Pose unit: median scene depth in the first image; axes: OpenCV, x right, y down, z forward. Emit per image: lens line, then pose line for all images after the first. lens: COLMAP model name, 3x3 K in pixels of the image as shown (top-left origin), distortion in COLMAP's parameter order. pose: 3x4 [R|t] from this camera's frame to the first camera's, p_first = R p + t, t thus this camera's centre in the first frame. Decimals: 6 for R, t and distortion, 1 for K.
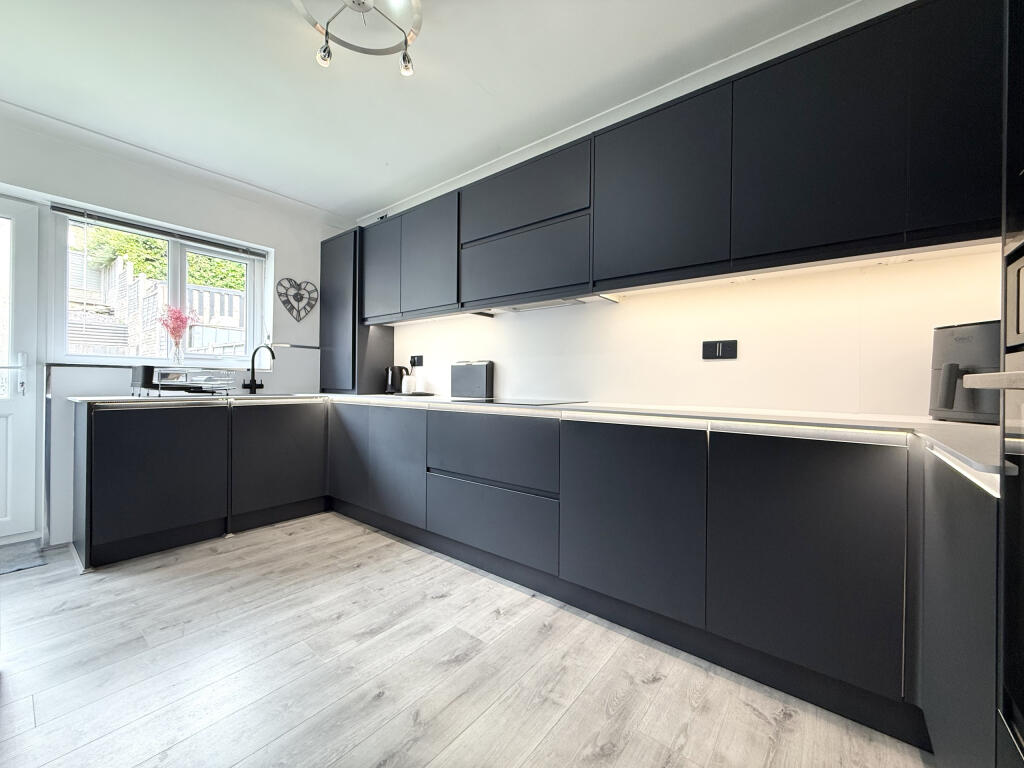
lens RADIAL K [[407.3, 0, 508.2], [0, 407.3, 382.3], [0, 0, 1]] dist [0.000050, -0.000010]
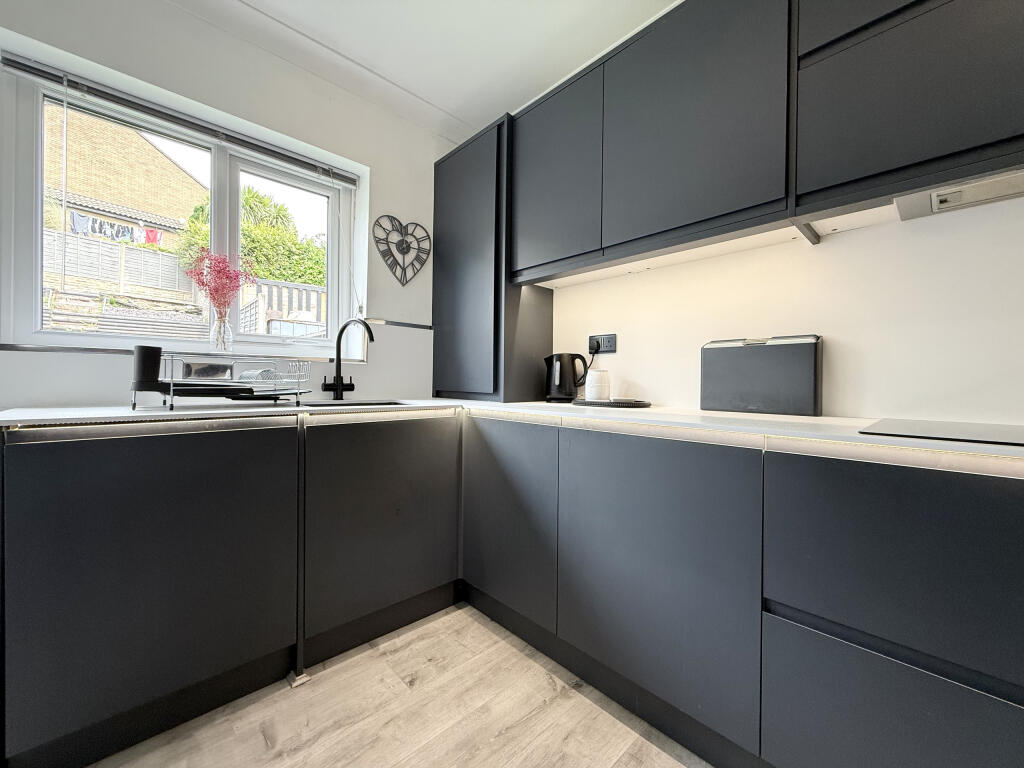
lens RADIAL K [[407.7, 0, 508.2], [0, 407.7, 383.6], [0, 0, 1]] dist [-0.000447, -0.000088]
pose [[0.989696, 0.002459, -0.143164, -0.289812], [-0.001967, 0.999992, 0.003581, 0.001470], [0.143171, -0.003262, 0.989693, 0.435431]]
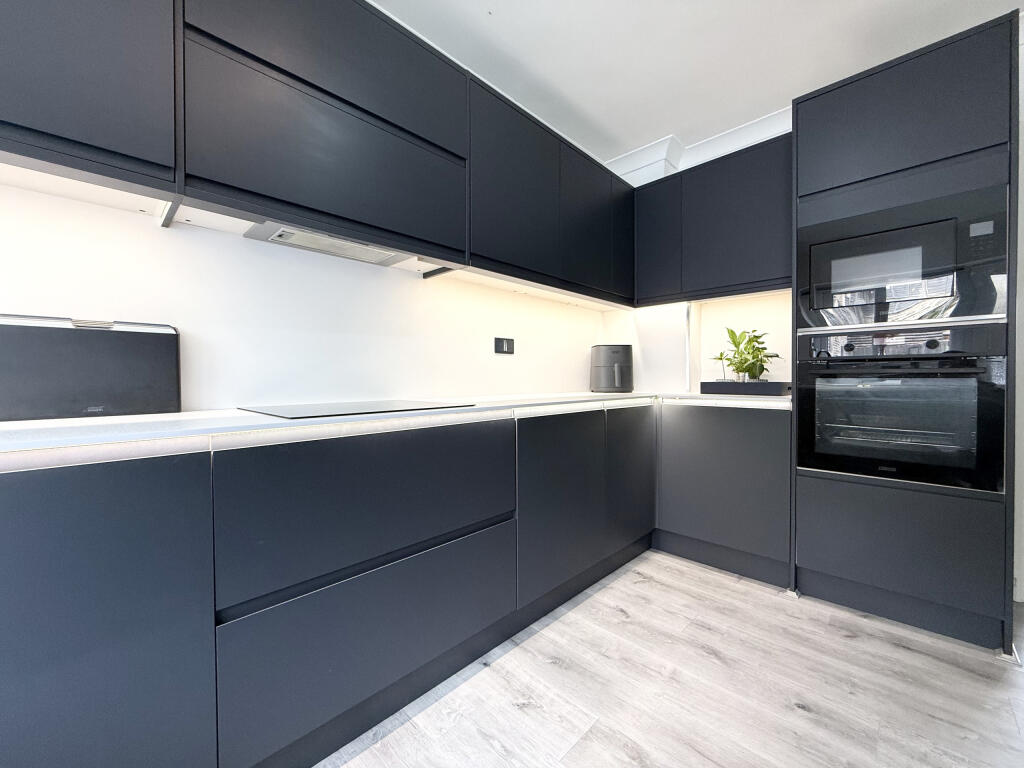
lens RADIAL K [[407.7, 0, 508.2], [0, 407.7, 383.6], [0, 0, 1]] dist [-0.000447, -0.000088]
pose [[0.102256, -0.025368, 0.994435, -0.392952], [0.004086, 0.999677, 0.025081, -0.000565], [-0.994750, 0.001499, 0.102327, 0.532534]]
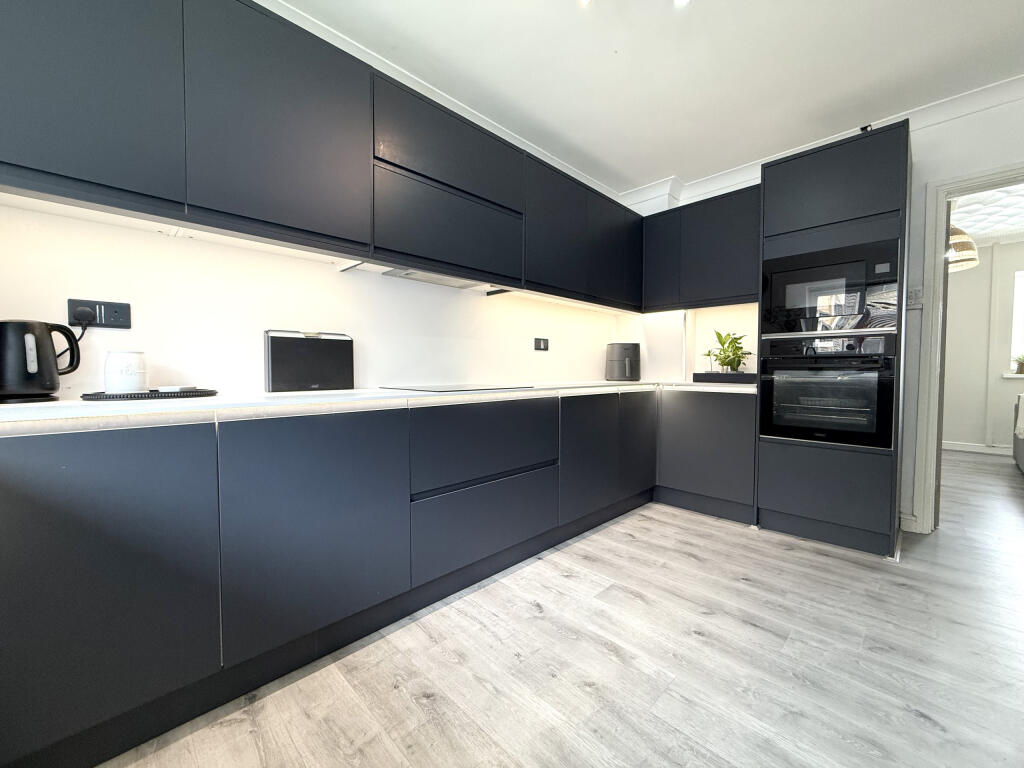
lens RADIAL K [[407.3, 0, 508.2], [0, 407.3, 382.3], [0, 0, 1]] dist [0.000050, -0.000010]
pose [[0.120370, -0.043029, 0.991796, -0.620092], [-0.001713, 0.999050, 0.043552, -0.002688], [-0.992728, -0.006942, 0.120182, 0.575262]]
